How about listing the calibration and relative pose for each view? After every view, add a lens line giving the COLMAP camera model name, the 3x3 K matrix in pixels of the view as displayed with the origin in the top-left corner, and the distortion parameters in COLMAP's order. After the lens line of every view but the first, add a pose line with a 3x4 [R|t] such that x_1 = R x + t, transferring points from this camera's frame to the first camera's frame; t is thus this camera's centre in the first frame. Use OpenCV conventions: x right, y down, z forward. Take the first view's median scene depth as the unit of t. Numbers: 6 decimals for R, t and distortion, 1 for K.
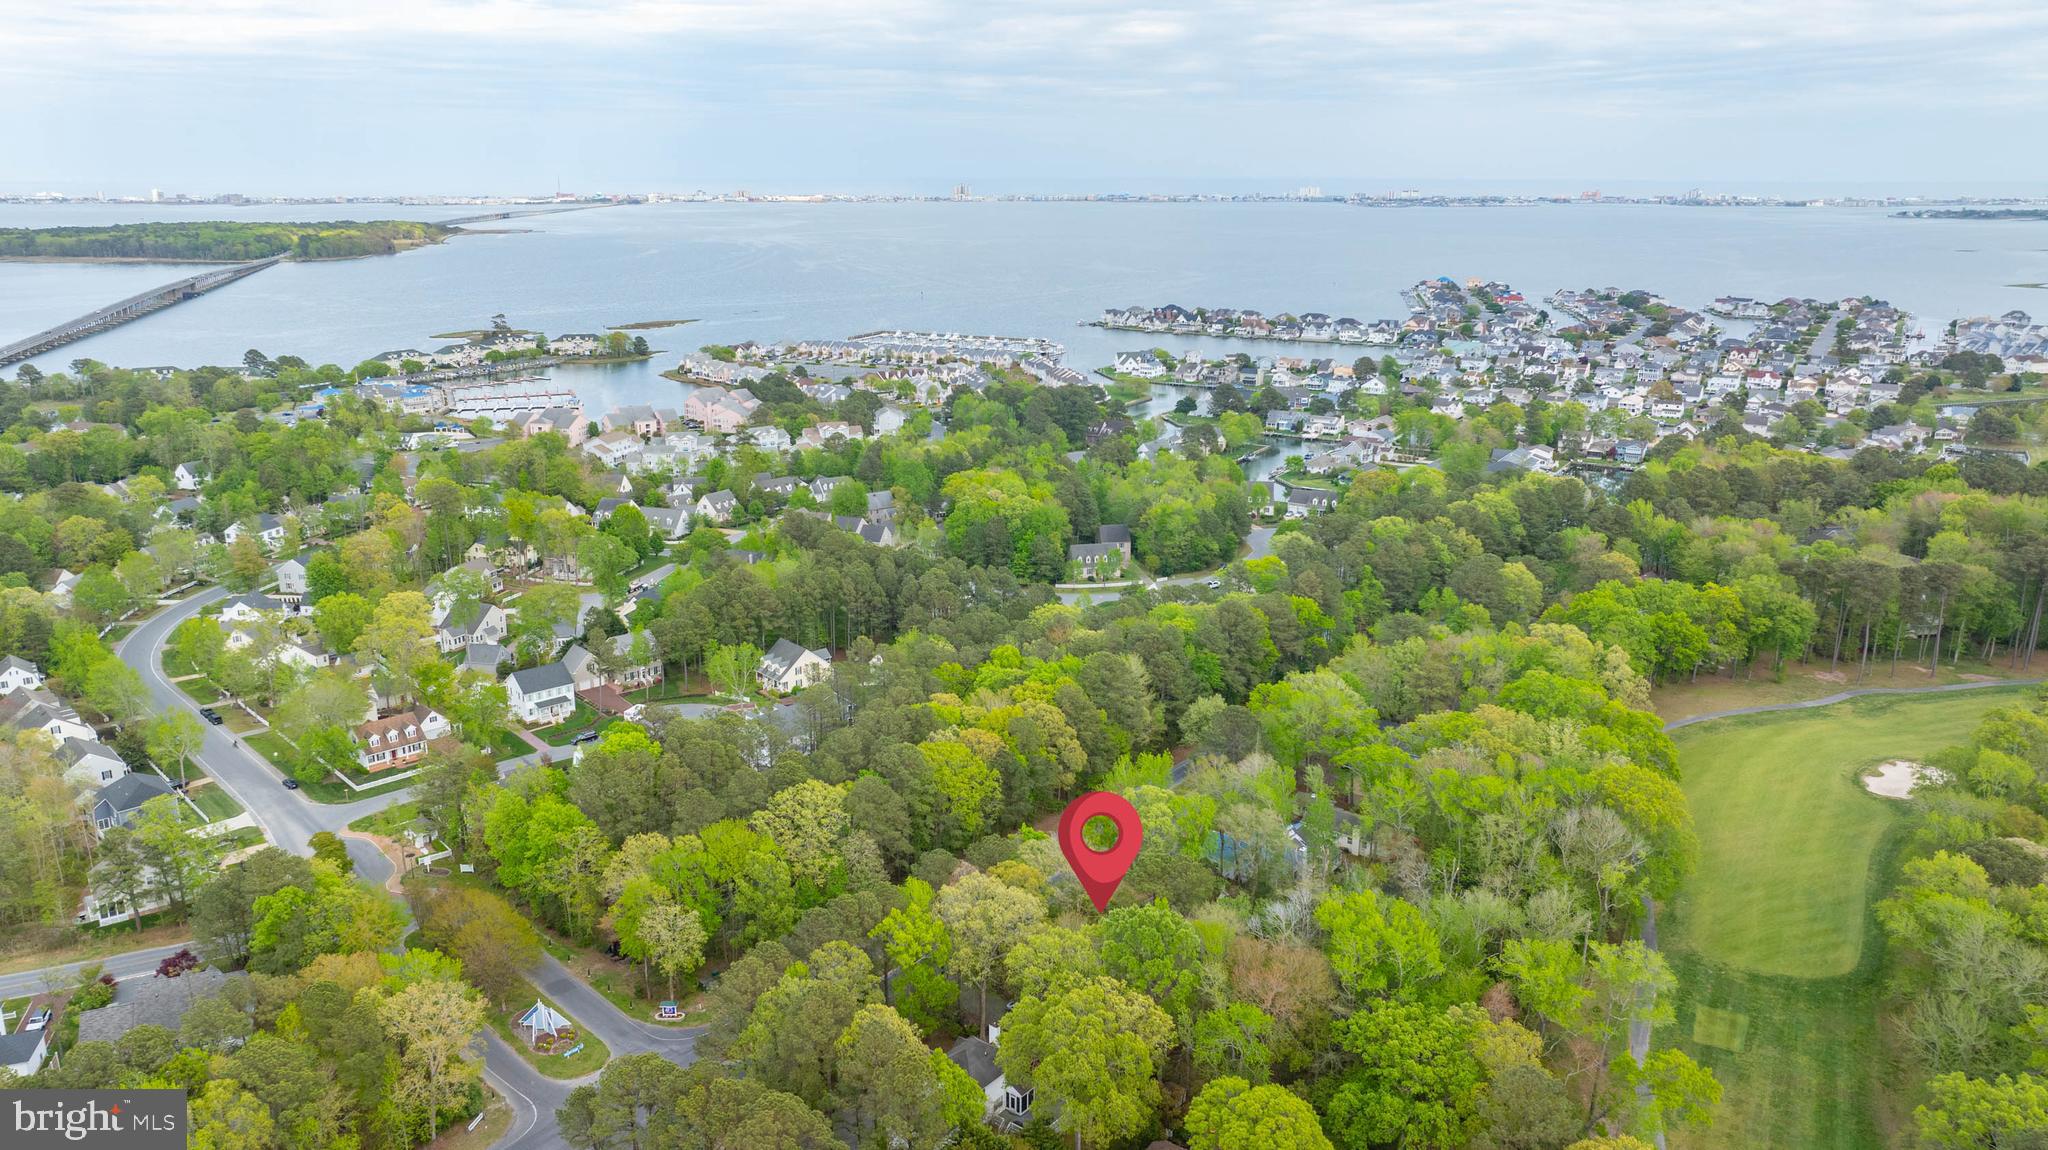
lens RADIAL K [[1468.8, 0, 1018.4], [0, 1468.8, 573.6], [0, 0, 1]] dist [-0.031331, 0.025151]
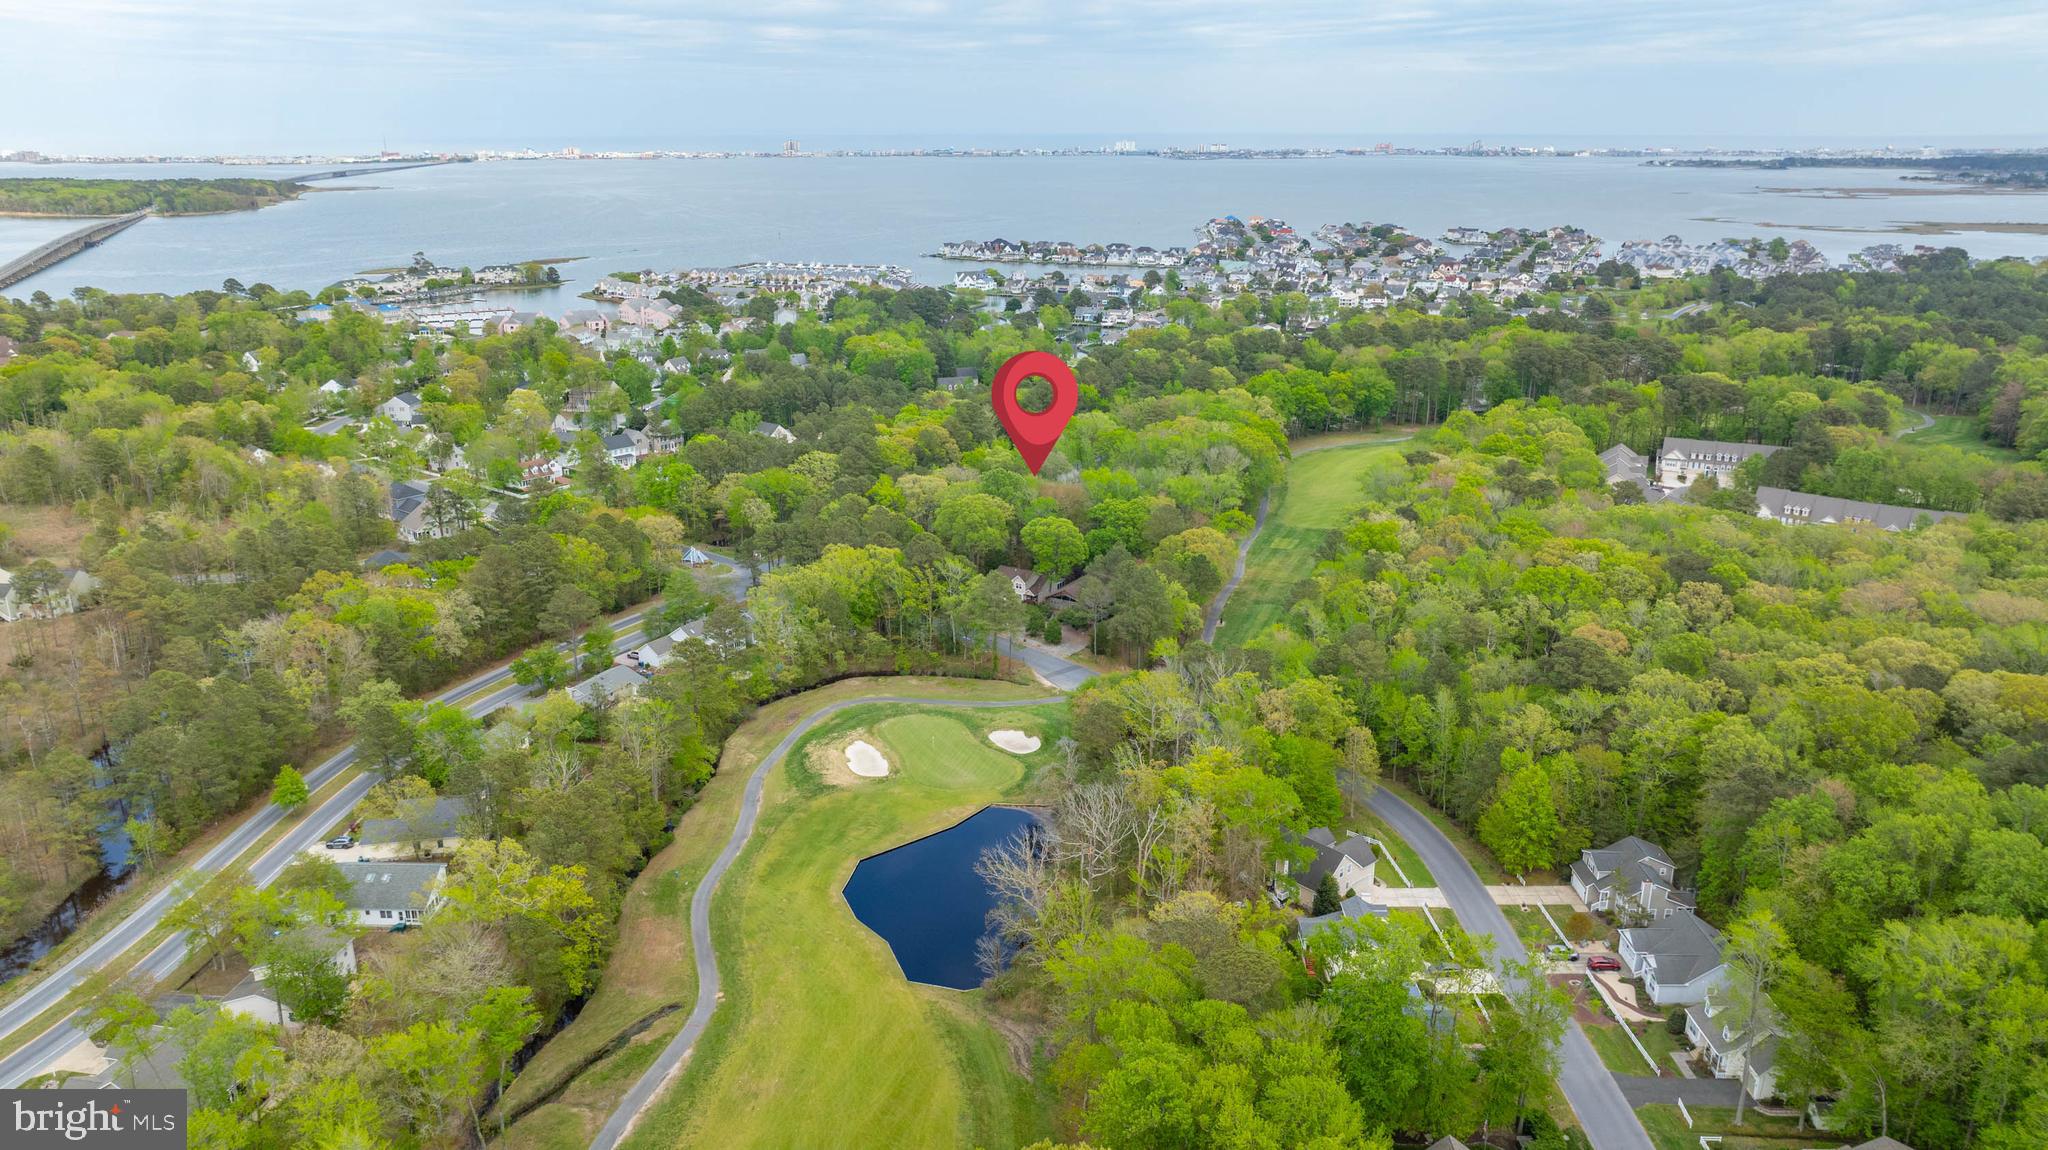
lens RADIAL K [[1468.8, 0, 1029.4], [0, 1468.8, 565.6], [0, 0, 1]] dist [-0.031331, 0.025151]
pose [[0.992299, -0.038176, 0.117836, -0.025437], [0.035534, 0.999069, 0.024445, 0.064470], [-0.118660, -0.020070, 0.992732, -0.224882]]
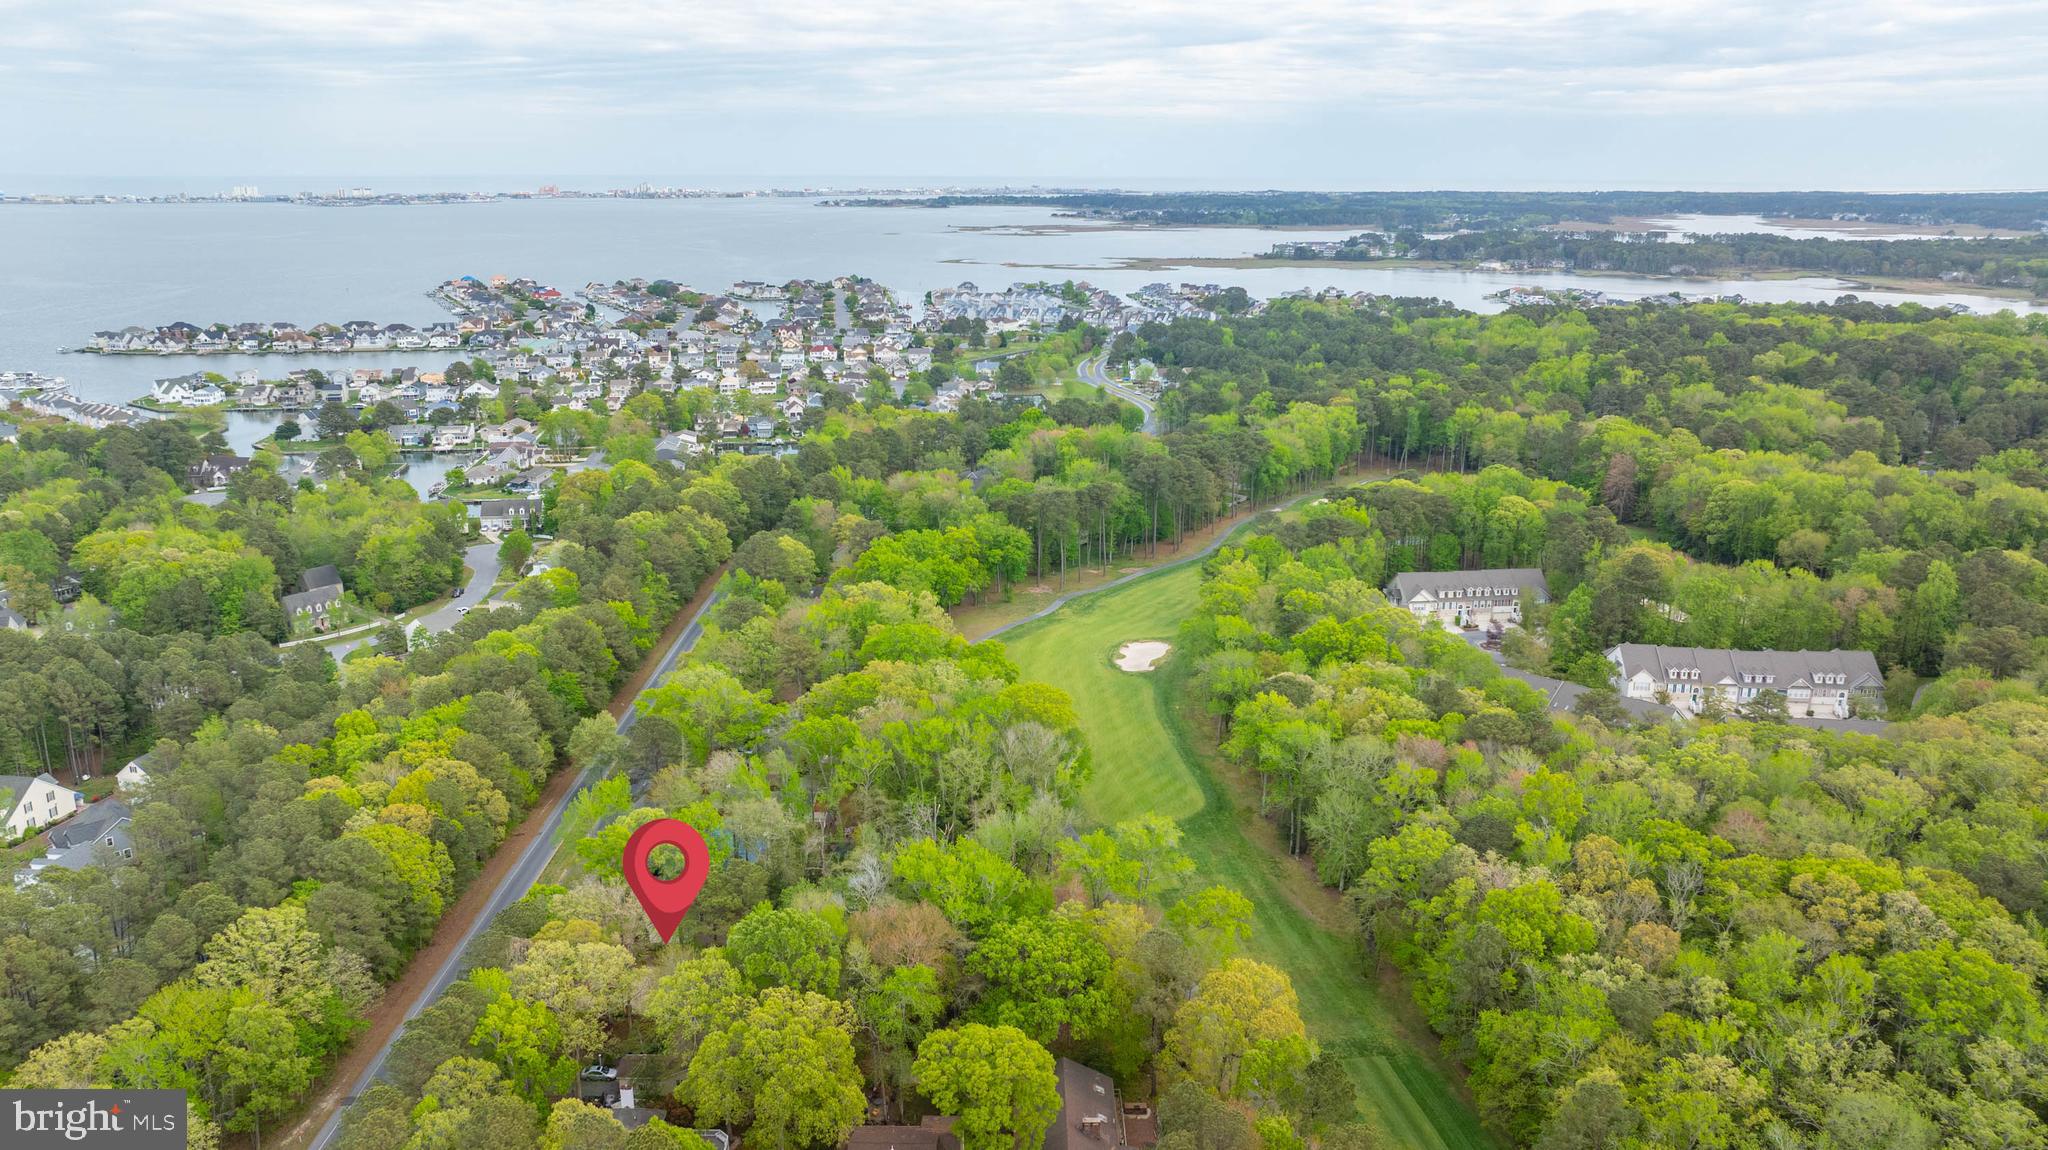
lens RADIAL K [[1468.8, 0, 1027.1], [0, 1468.8, 582.8], [0, 0, 1]] dist [-0.031331, 0.025151]
pose [[0.776937, -0.168325, 0.606660, -0.069383], [0.163119, 0.984511, 0.064263, -0.005482], [-0.608080, 0.049029, 0.792360, 0.020152]]
